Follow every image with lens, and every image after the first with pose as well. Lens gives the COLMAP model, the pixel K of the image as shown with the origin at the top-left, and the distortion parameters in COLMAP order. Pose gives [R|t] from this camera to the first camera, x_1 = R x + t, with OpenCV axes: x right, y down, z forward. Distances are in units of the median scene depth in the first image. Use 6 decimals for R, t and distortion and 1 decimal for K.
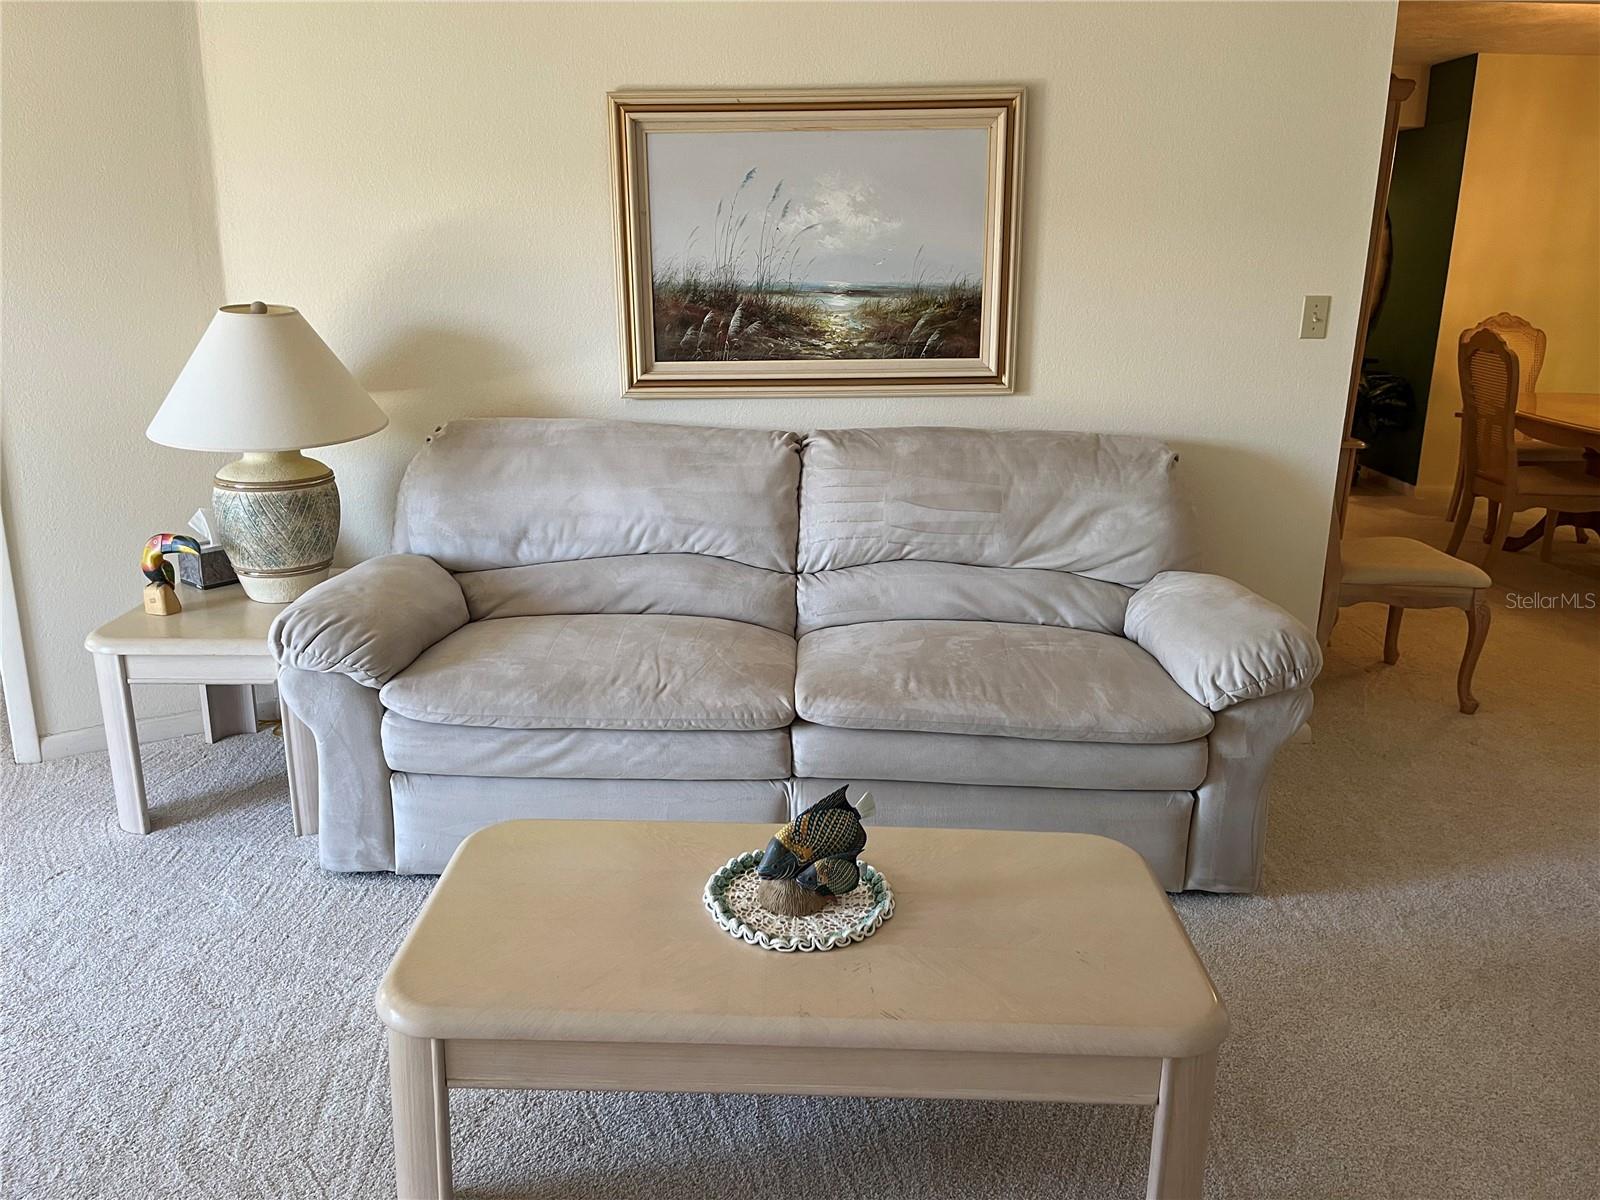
lens RADIAL K [[1224.0, 0, 799.8], [0, 1224.0, 587.6], [0, 0, 1]] dist [0.061270, -0.087151]
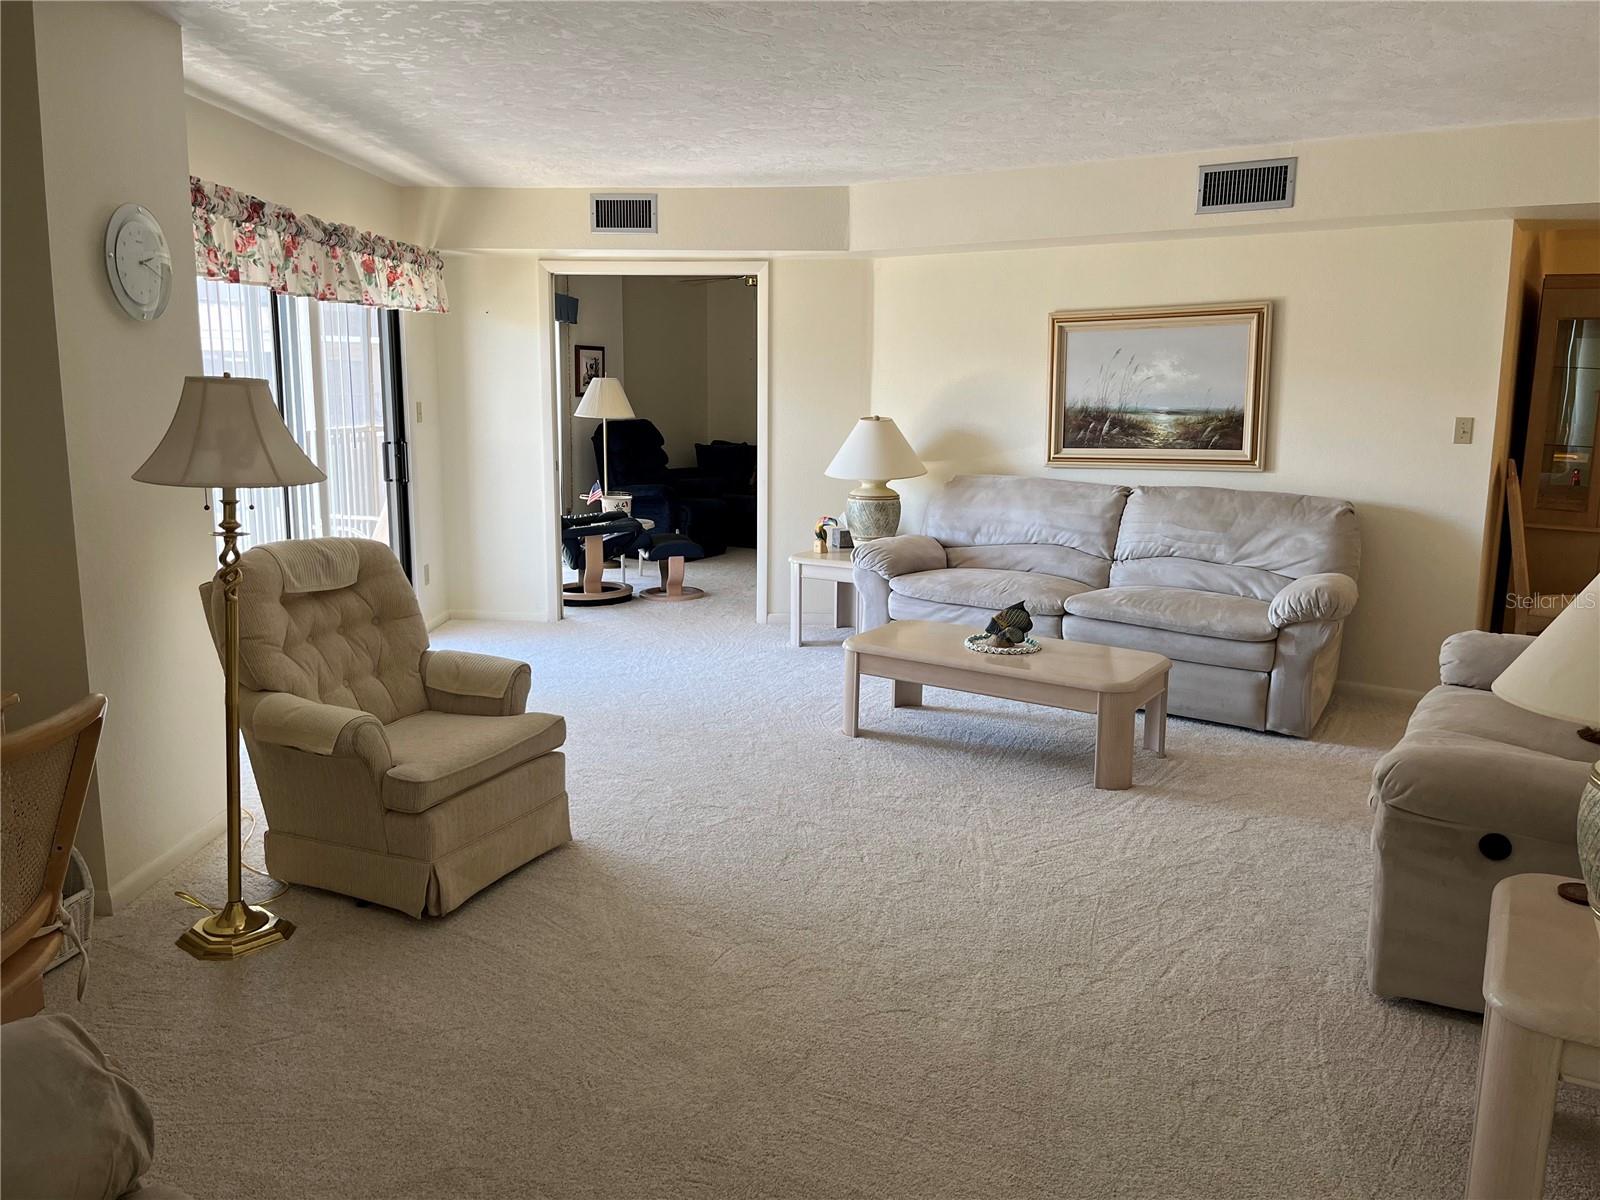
lens RADIAL K [[1224.0, 0, 796.4], [0, 1224.0, 605.1], [0, 0, 1]] dist [0.061270, -0.087151]
pose [[0.840800, 0.091409, -0.533573, 0.603189], [-0.141718, 0.988434, -0.053985, 0.227862], [0.522467, 0.121008, 0.844029, -0.828597]]
